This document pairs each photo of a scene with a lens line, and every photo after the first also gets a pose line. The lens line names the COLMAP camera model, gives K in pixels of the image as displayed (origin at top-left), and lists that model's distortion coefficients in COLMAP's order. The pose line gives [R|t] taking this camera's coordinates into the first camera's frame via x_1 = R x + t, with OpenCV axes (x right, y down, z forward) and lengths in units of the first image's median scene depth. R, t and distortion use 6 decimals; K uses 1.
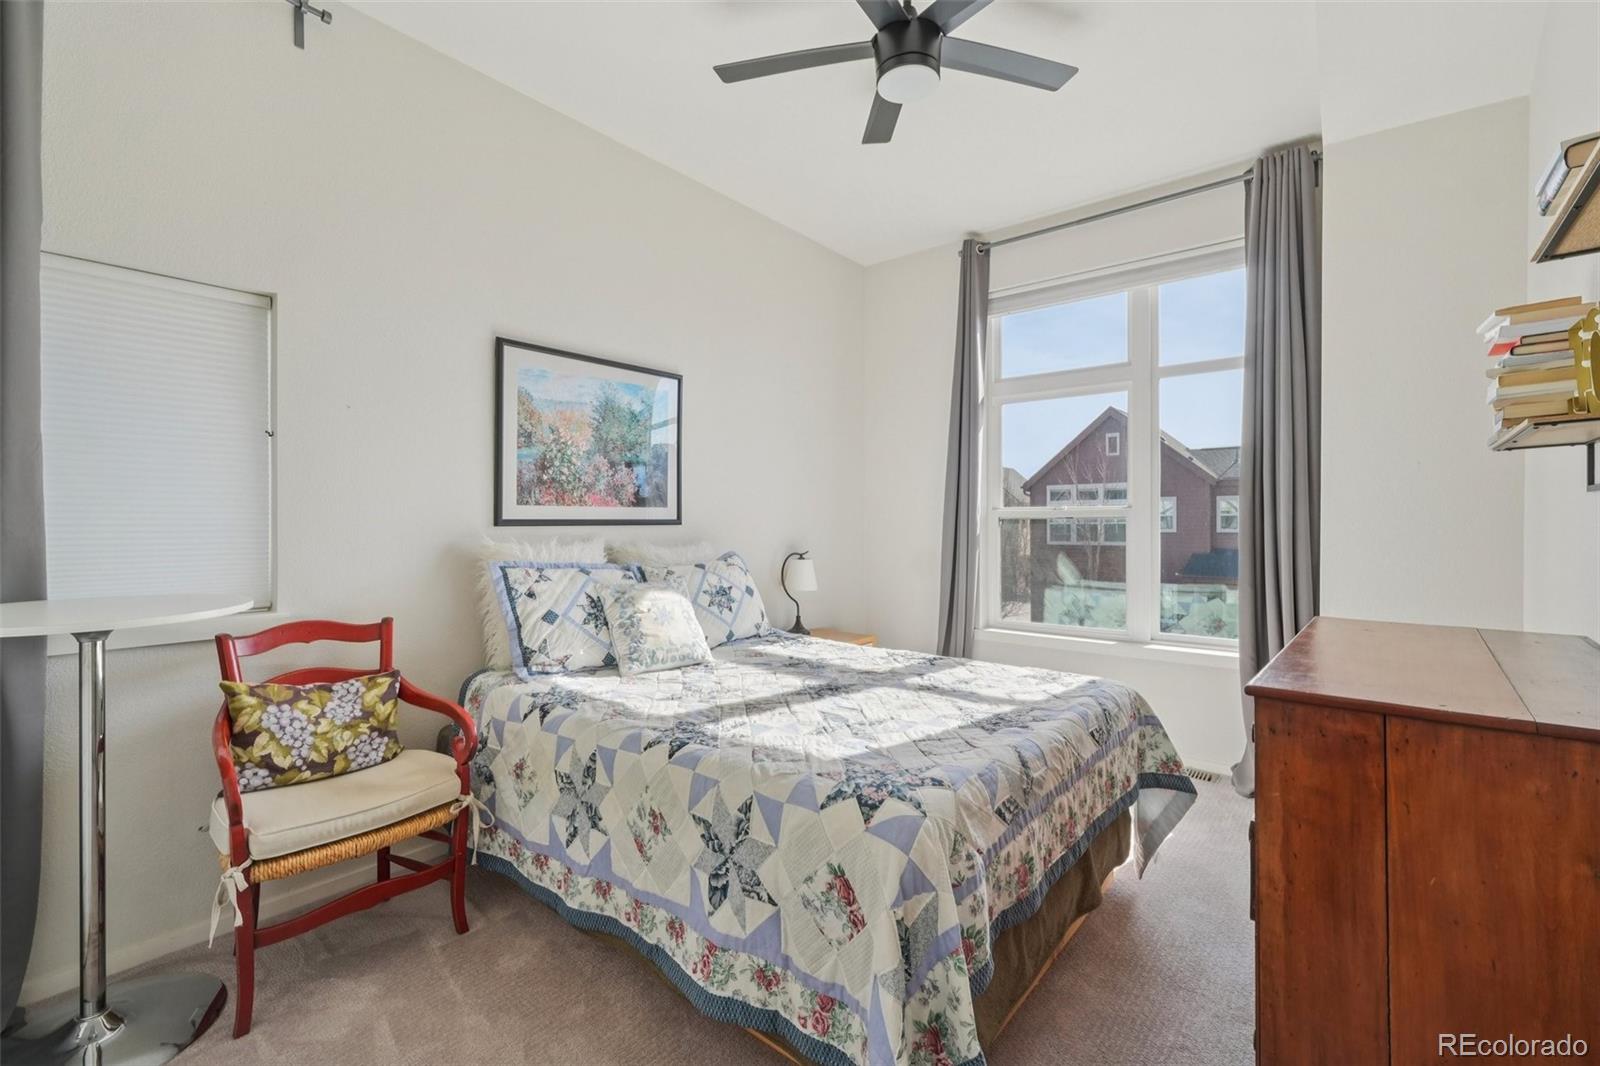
lens RADIAL K [[687.8, 0, 807.6], [0, 687.8, 525.4], [0, 0, 1]] dist [-0.001910, 0.000027]
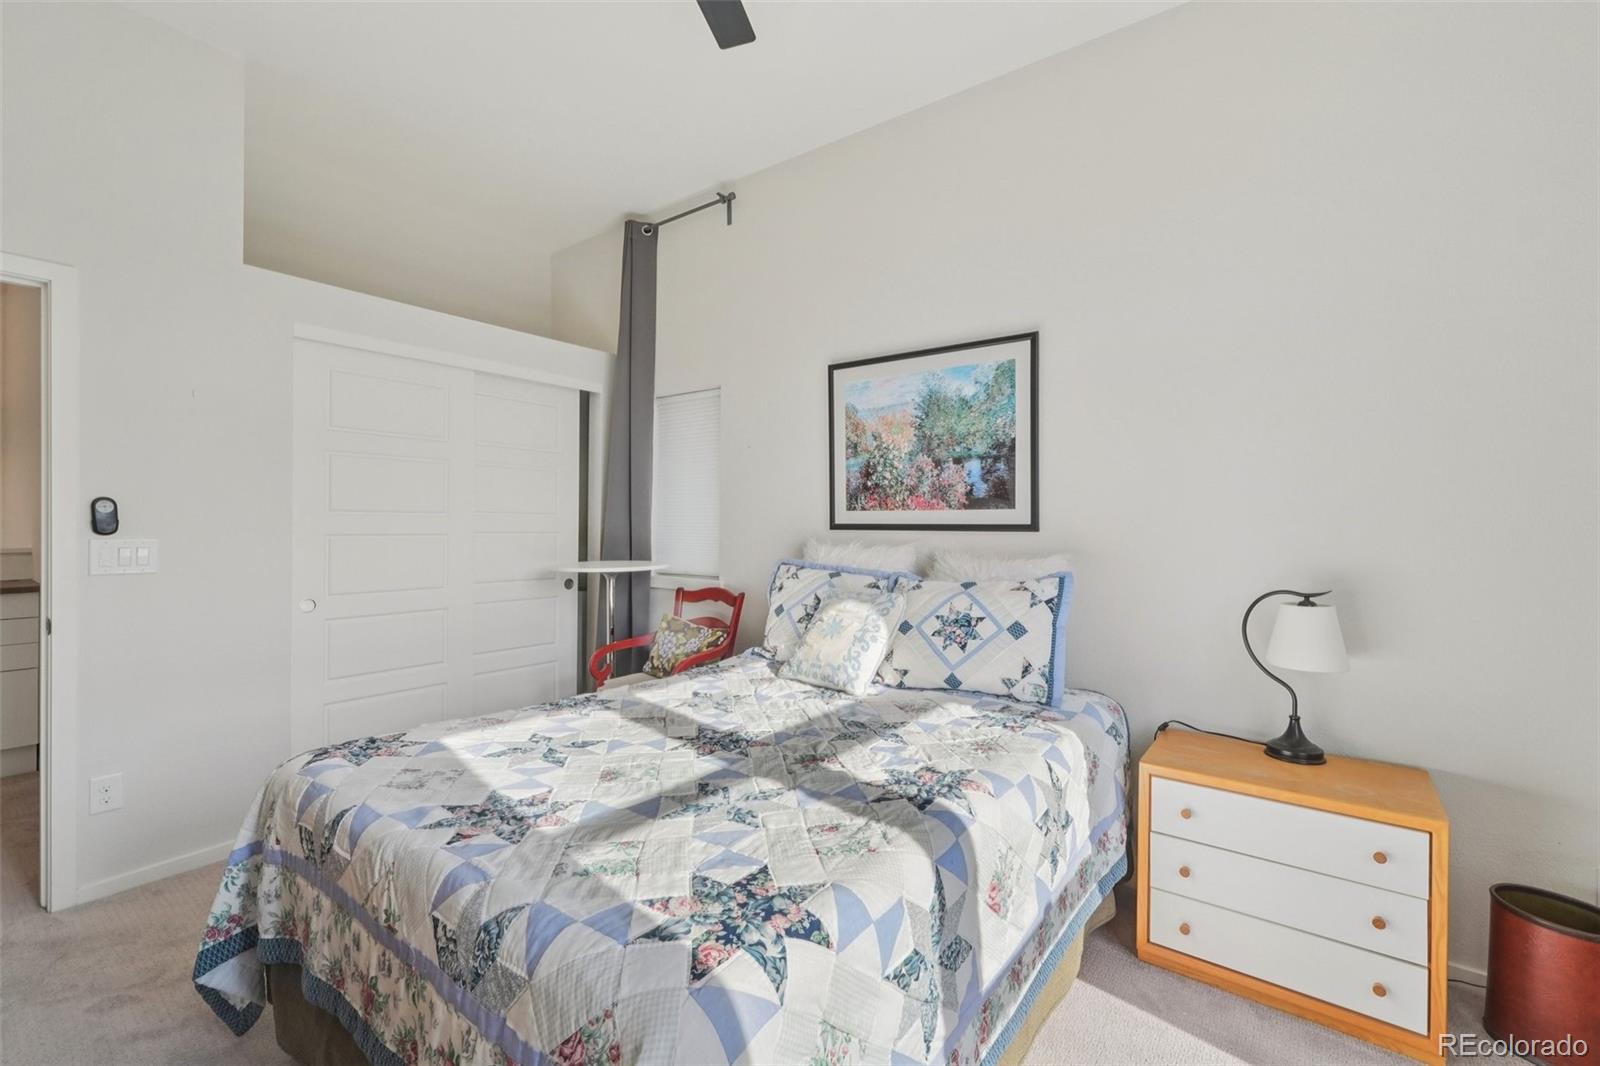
lens RADIAL K [[687.8, 0, 807.6], [0, 687.8, 525.4], [0, 0, 1]] dist [-0.001910, 0.000027]
pose [[0.050567, 0.001538, -0.998720, 0.676105], [-0.012080, 0.999927, 0.000928, -0.006571], [0.998648, 0.012017, 0.050582, 0.882141]]
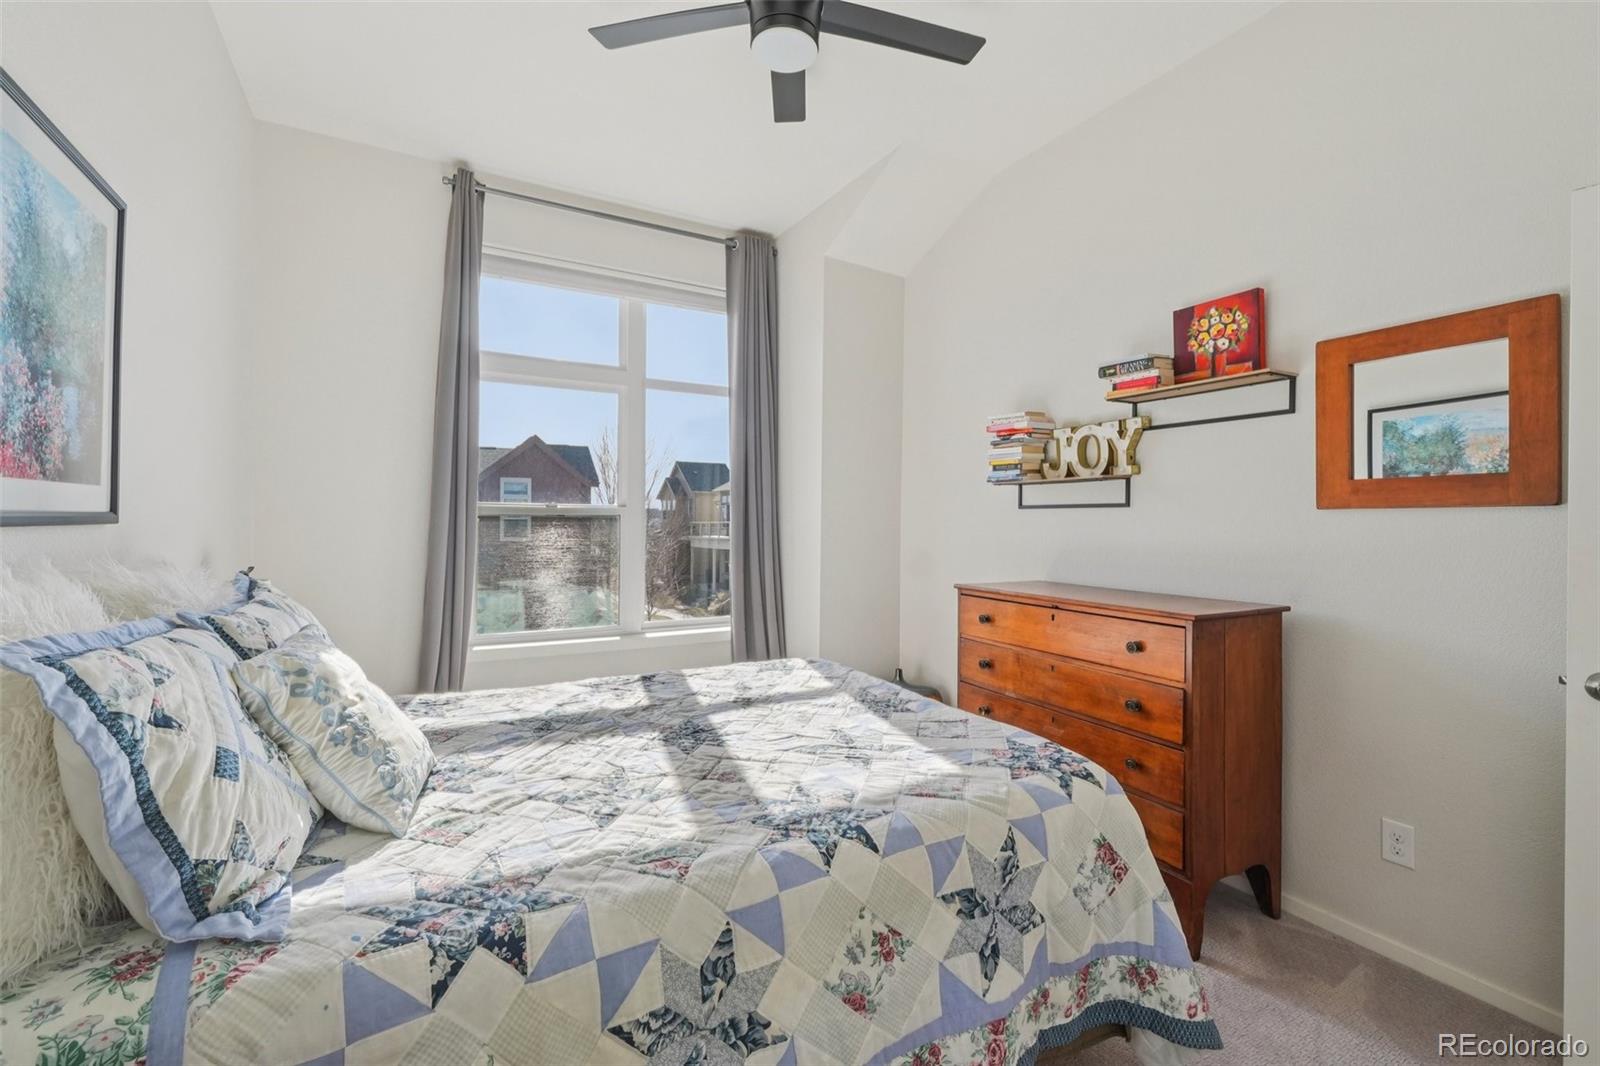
lens RADIAL K [[689.0, 0, 799.1], [0, 689.0, 523.2], [0, 0, 1]] dist [0.001416, 0.000370]
pose [[0.367662, -0.000332, 0.929959, -0.552414], [-0.003985, 0.999990, 0.001932, -0.004799], [-0.929951, -0.004417, 0.367657, 0.495289]]
